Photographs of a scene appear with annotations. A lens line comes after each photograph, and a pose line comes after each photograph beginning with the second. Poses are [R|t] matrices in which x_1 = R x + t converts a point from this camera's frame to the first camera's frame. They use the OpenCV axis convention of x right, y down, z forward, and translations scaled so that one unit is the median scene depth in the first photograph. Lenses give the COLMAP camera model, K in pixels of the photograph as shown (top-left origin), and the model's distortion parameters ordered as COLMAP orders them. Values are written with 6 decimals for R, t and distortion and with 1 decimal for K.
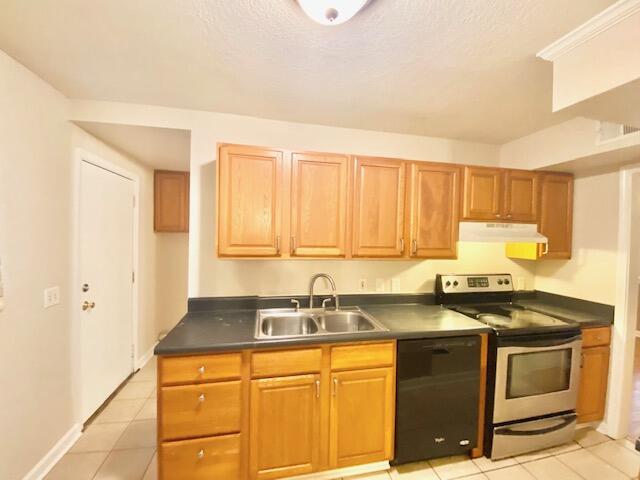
lens RADIAL K [[261.4, 0, 320.0], [0, 261.4, 240.0], [0, 0, 1]] dist [0.021436, -0.021956]
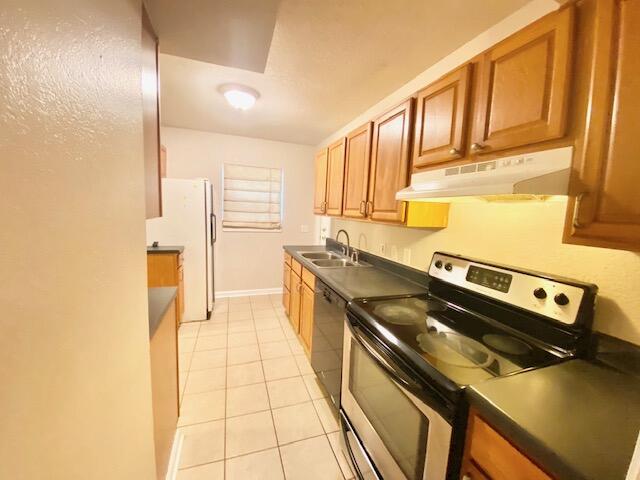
lens RADIAL K [[261.4, 0, 320.0], [0, 261.4, 240.0], [0, 0, 1]] dist [0.021436, -0.021956]
pose [[0.112791, 0.101215, -0.988450, 1.277169], [-0.060225, 0.993666, 0.094877, 0.061370], [0.991792, 0.048828, 0.118173, 0.685449]]
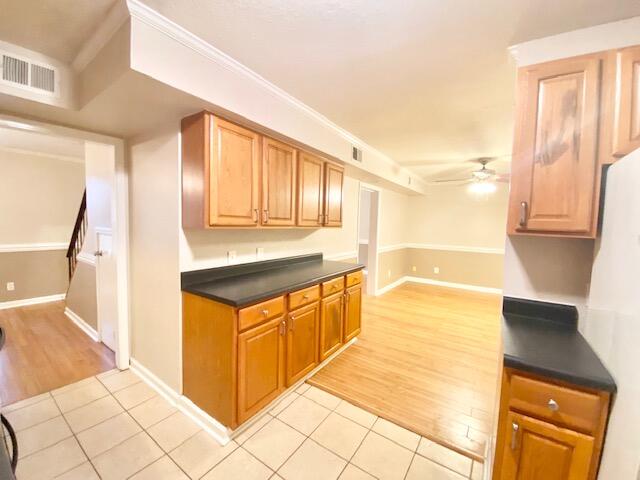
lens RADIAL K [[280.4, 0, 320.1], [0, 280.4, 228.3], [0, 0, 1]] dist [-0.000066, 0.000005]
pose [[0.748104, -0.045093, 0.662048, -0.259115], [-0.001045, 0.997607, 0.069129, -0.006318], [-0.663581, -0.052407, 0.746267, -0.043694]]
